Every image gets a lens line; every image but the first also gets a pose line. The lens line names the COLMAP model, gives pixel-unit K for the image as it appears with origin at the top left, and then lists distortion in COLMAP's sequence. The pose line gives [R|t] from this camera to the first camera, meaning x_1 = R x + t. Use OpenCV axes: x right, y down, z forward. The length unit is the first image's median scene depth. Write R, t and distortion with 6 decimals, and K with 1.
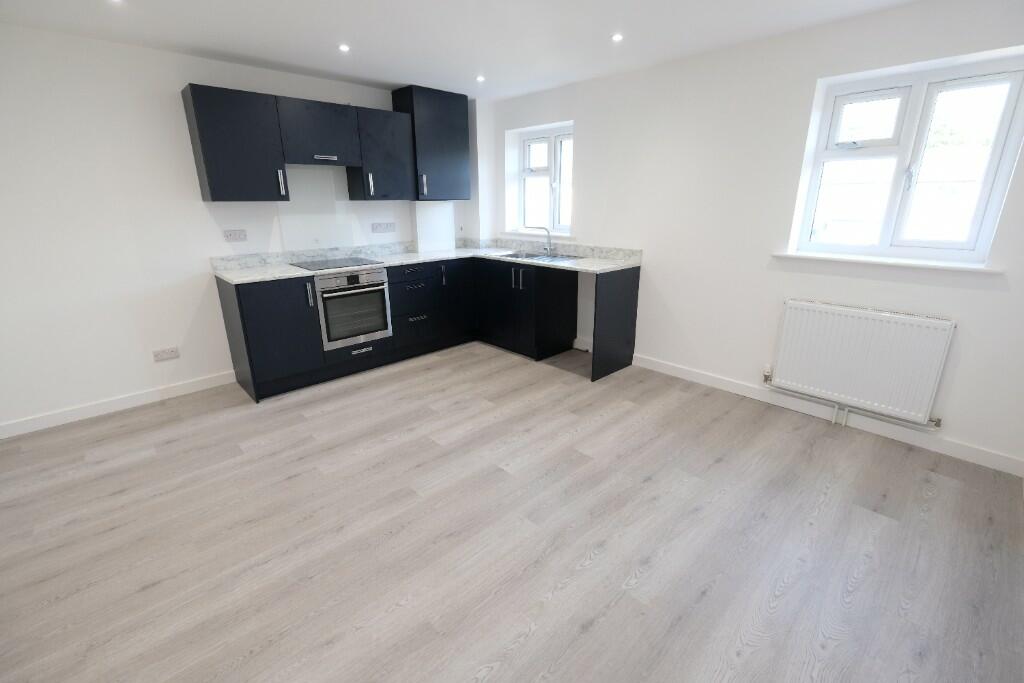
lens RADIAL K [[443.5, 0, 512.0], [0, 443.5, 341.5], [0, 0, 1]] dist [-0.002530, 0.000673]
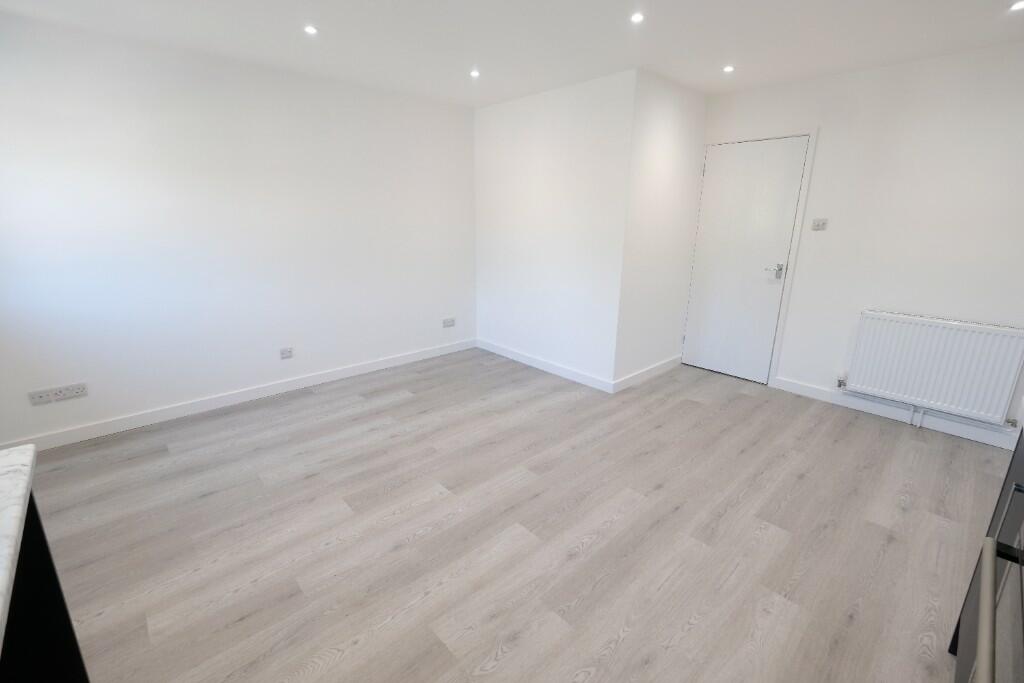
lens RADIAL K [[443.5, 0, 512.0], [0, 443.5, 341.5], [0, 0, 1]] dist [-0.002530, 0.000673]
pose [[-0.999962, -0.005766, 0.006472, -0.121278], [-0.001212, 0.832343, 0.554260, -0.372119], [-0.008583, 0.554232, -0.832318, 1.182069]]
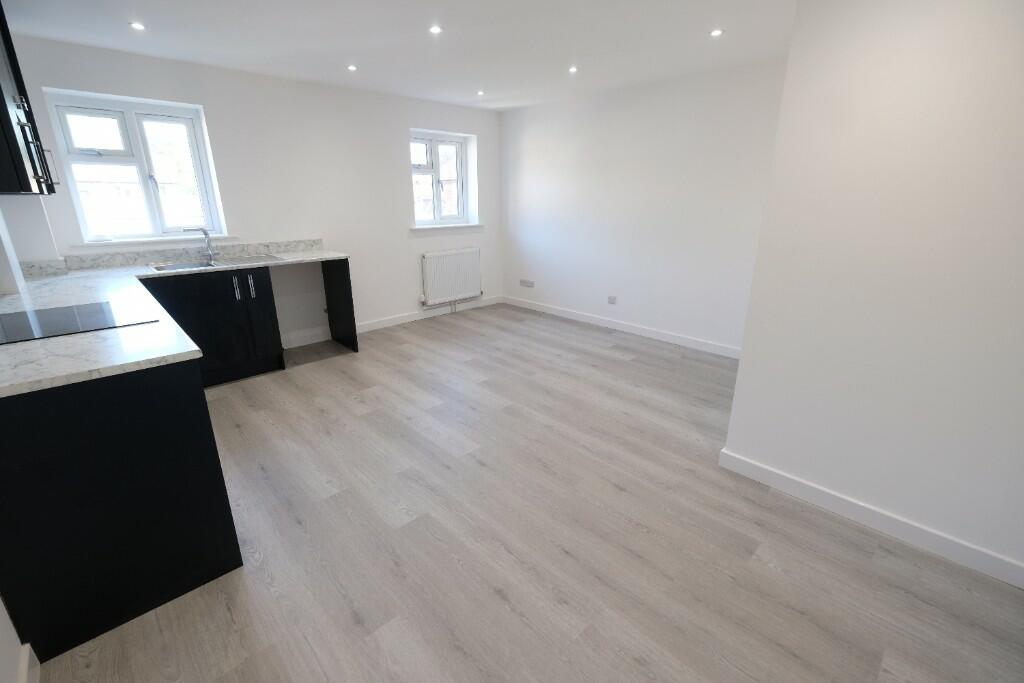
lens RADIAL K [[443.5, 0, 512.0], [0, 443.5, 341.5], [0, 0, 1]] dist [-0.002530, 0.000673]
pose [[-0.006527, -0.307094, 0.951657, -0.989436], [0.307764, 0.904866, 0.294106, -0.163994], [-0.951440, 0.294806, 0.088606, 0.543368]]
